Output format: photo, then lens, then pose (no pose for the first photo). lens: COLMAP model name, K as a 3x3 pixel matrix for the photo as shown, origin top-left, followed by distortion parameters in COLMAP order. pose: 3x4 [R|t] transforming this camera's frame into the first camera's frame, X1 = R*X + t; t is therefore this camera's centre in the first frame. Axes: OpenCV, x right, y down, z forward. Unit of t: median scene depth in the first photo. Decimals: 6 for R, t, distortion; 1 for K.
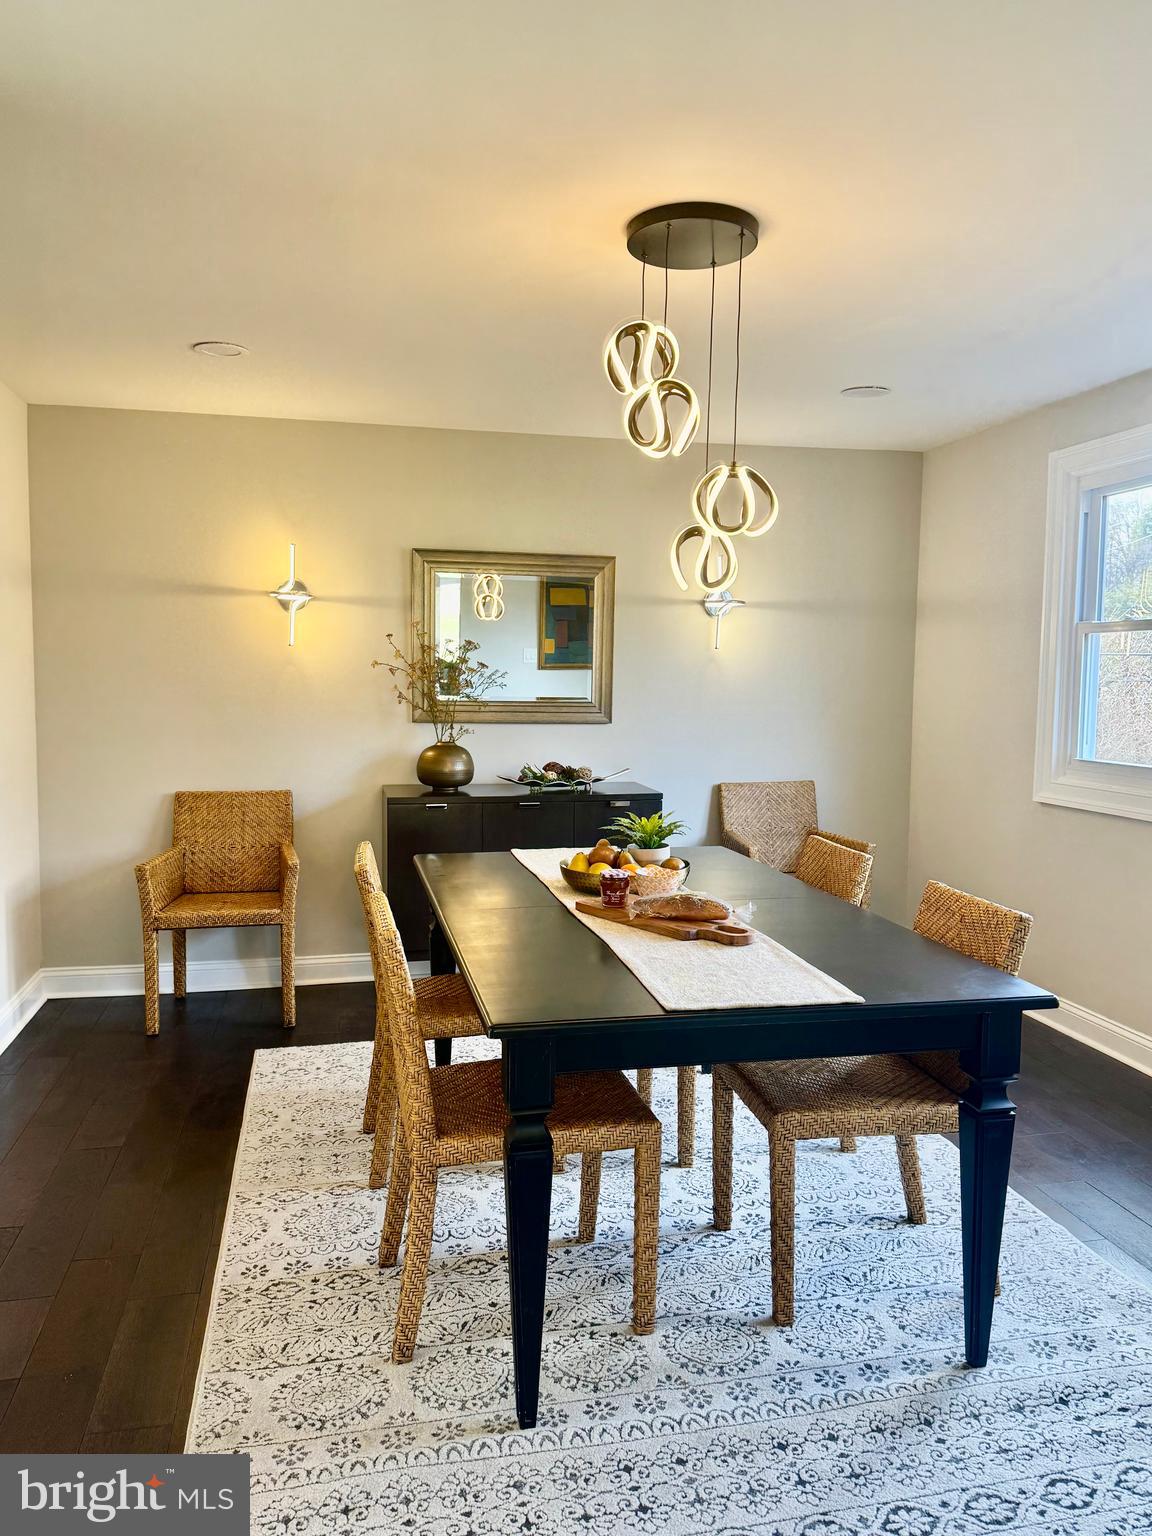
lens RADIAL K [[1117.4, 0, 576.0], [0, 1117.4, 768.0], [0, 0, 1]] dist [0.147411, -0.266622]
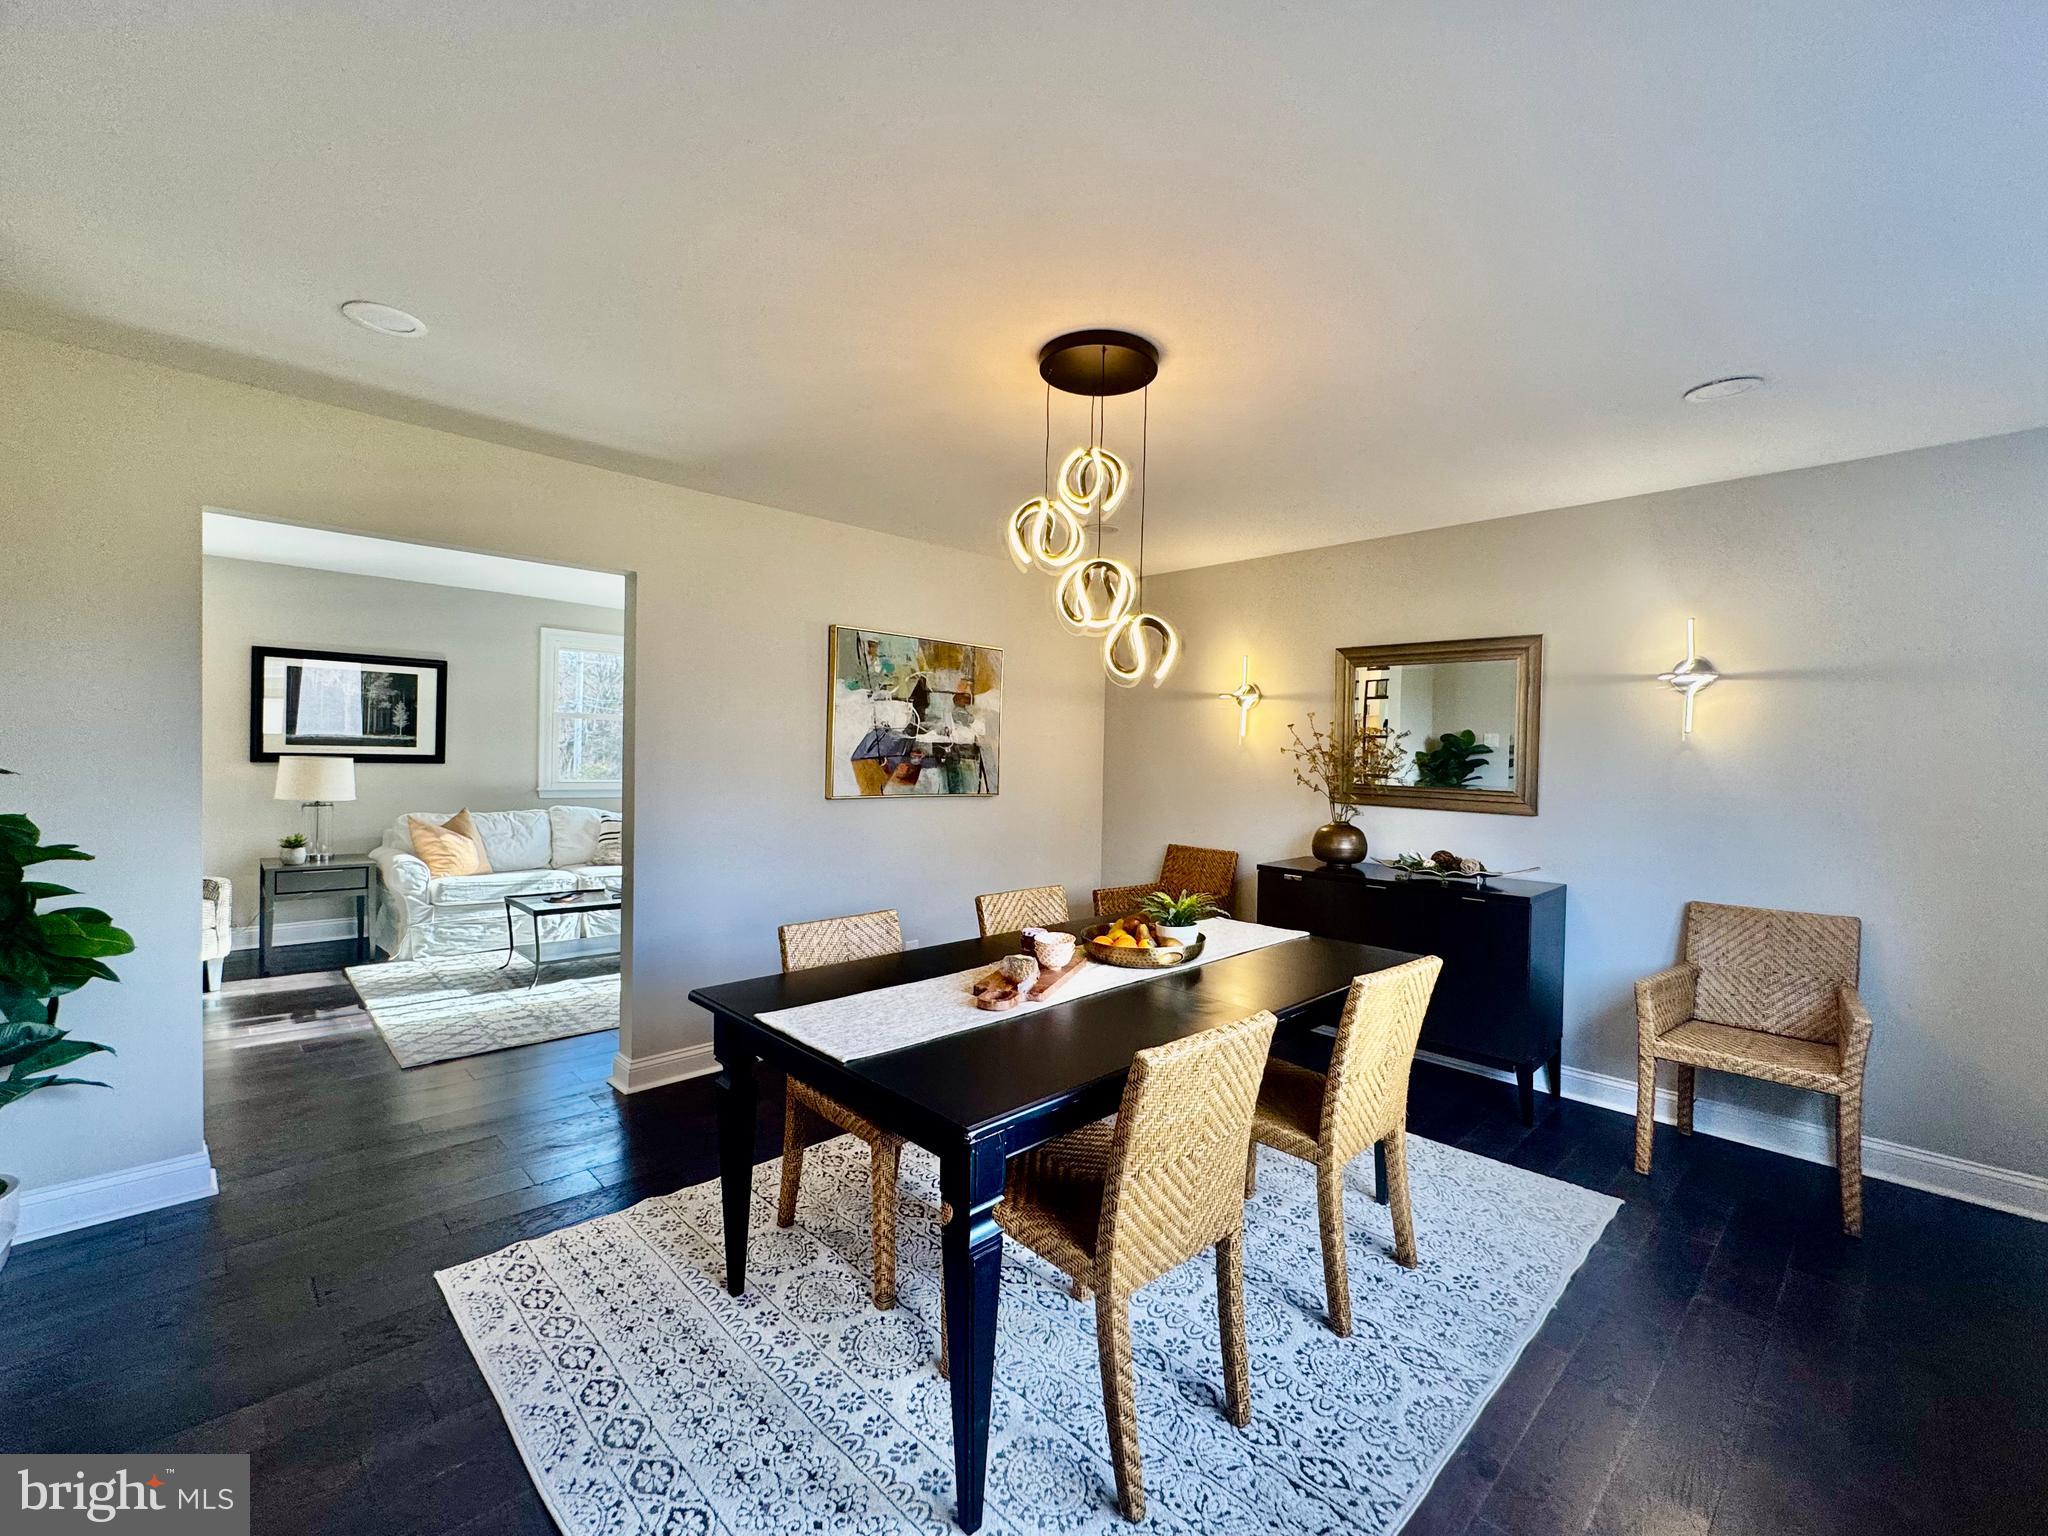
lens RADIAL K [[870.1, 0, 1024.0], [0, 870.1, 768.0], [0, 0, 1]] dist [-0.000072, 0.000134]
pose [[0.527946, 0.019928, -0.849044, 0.439082], [-0.085876, 0.995853, -0.030025, -0.023494], [0.844925, 0.088763, 0.527468, 0.290764]]
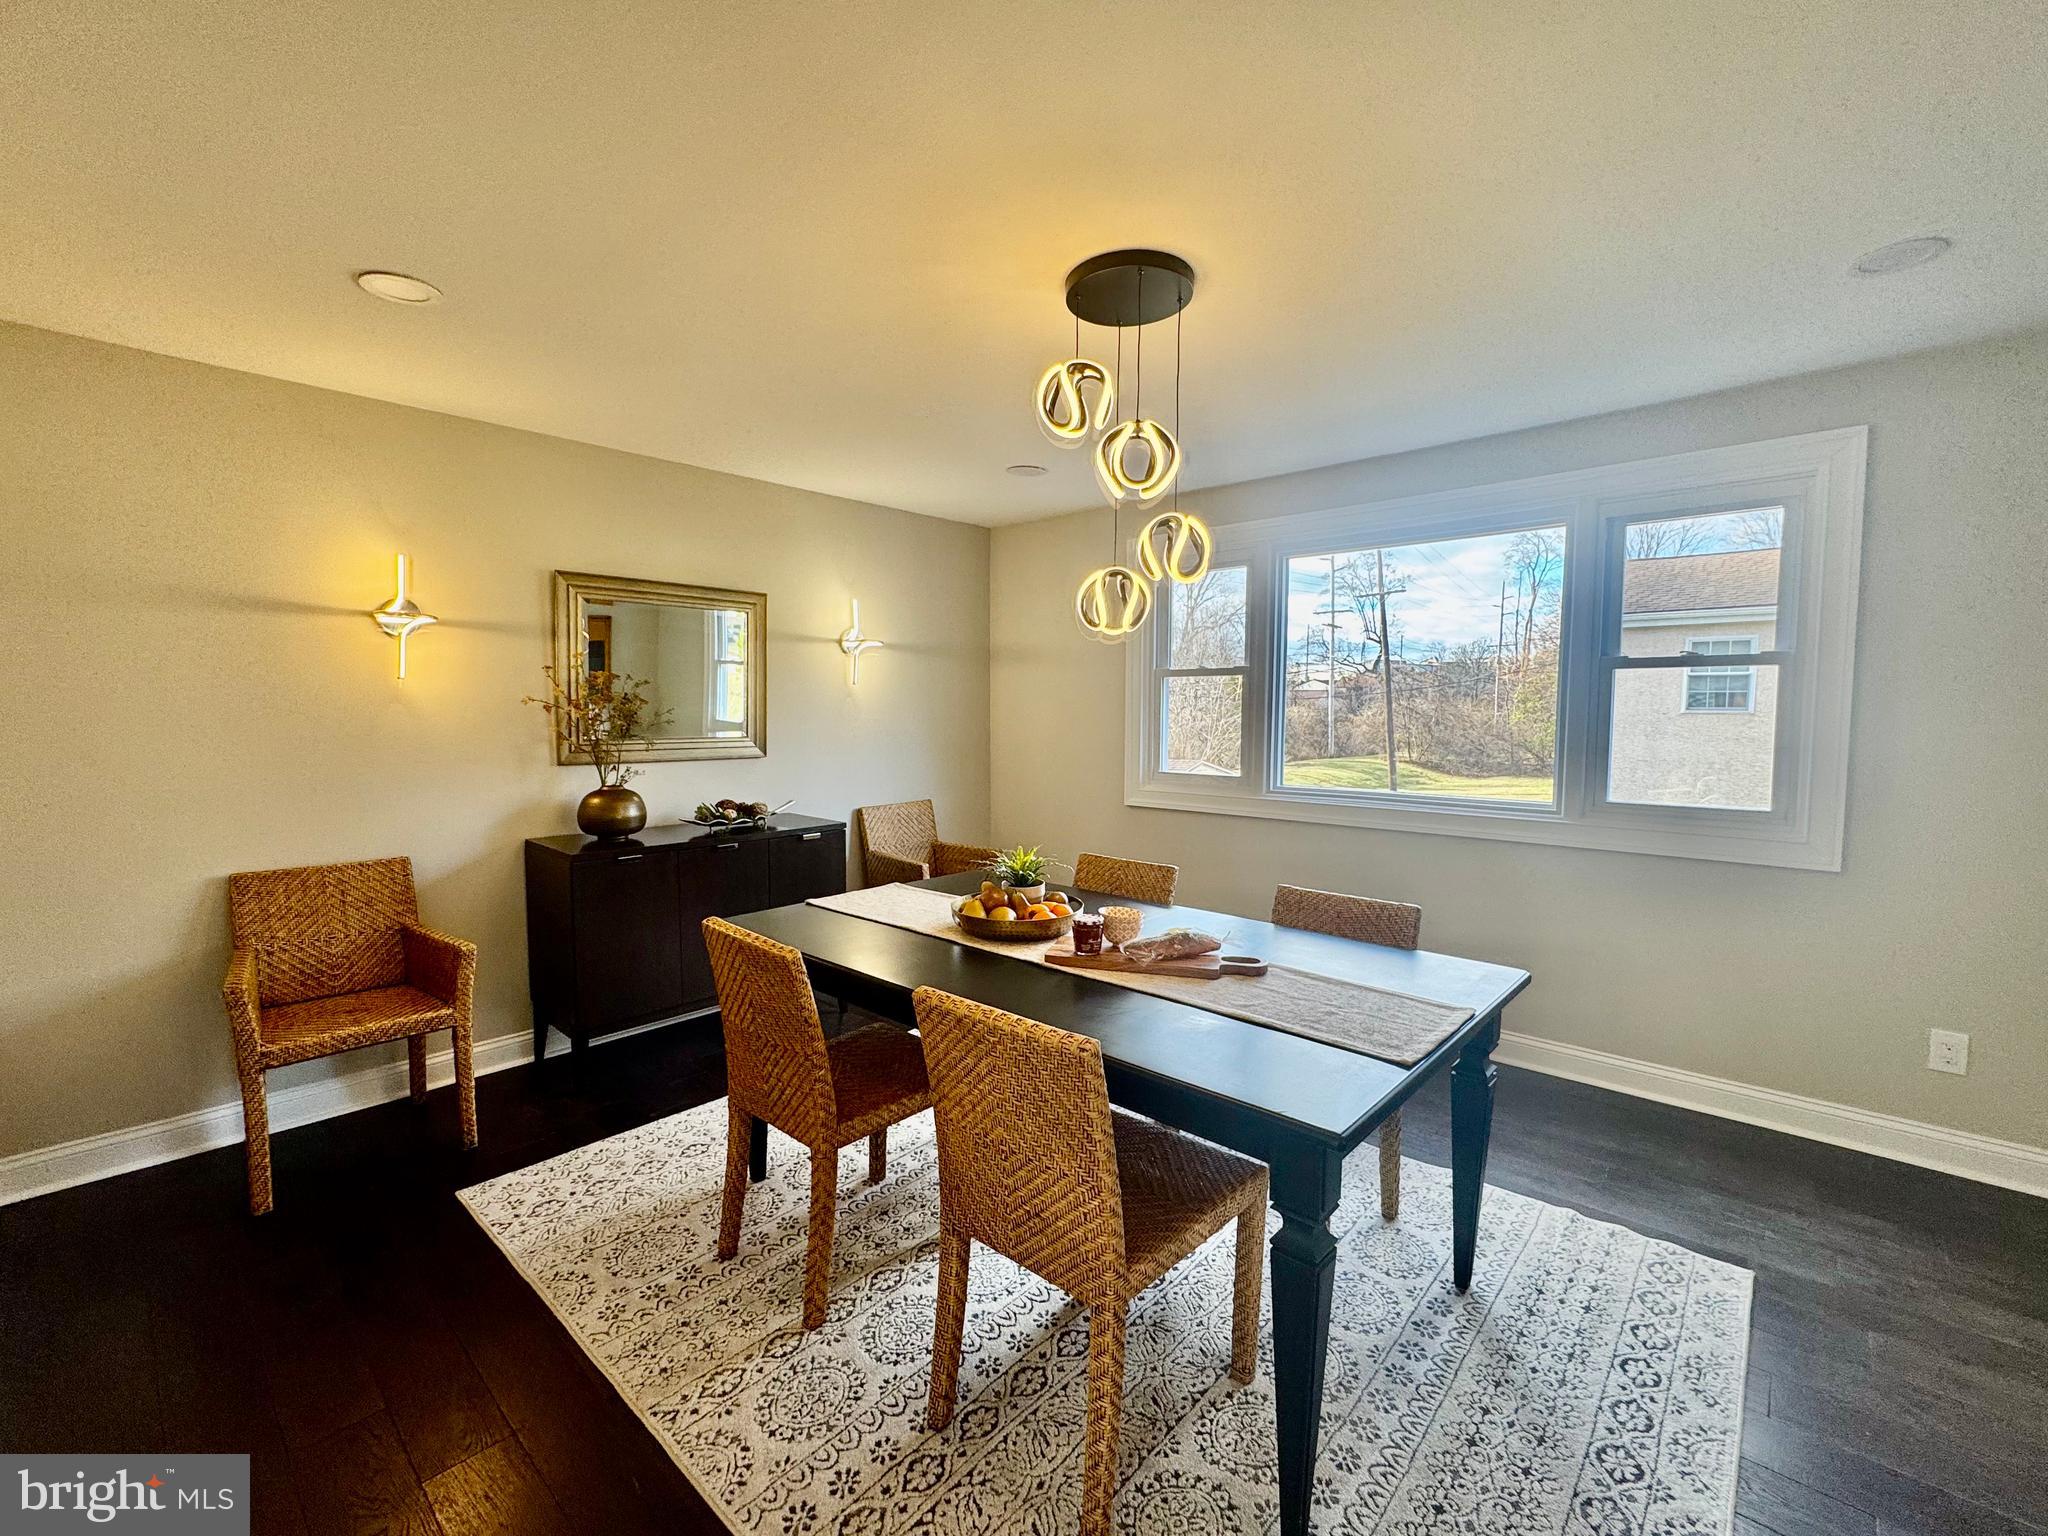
lens RADIAL K [[870.1, 0, 1024.0], [0, 870.1, 768.0], [0, 0, 1]] dist [-0.000072, 0.000134]
pose [[0.819096, -0.048165, 0.571631, -0.246898], [0.052577, 0.998578, 0.008800, -0.026261], [-0.571242, 0.022847, 0.820464, 0.230694]]
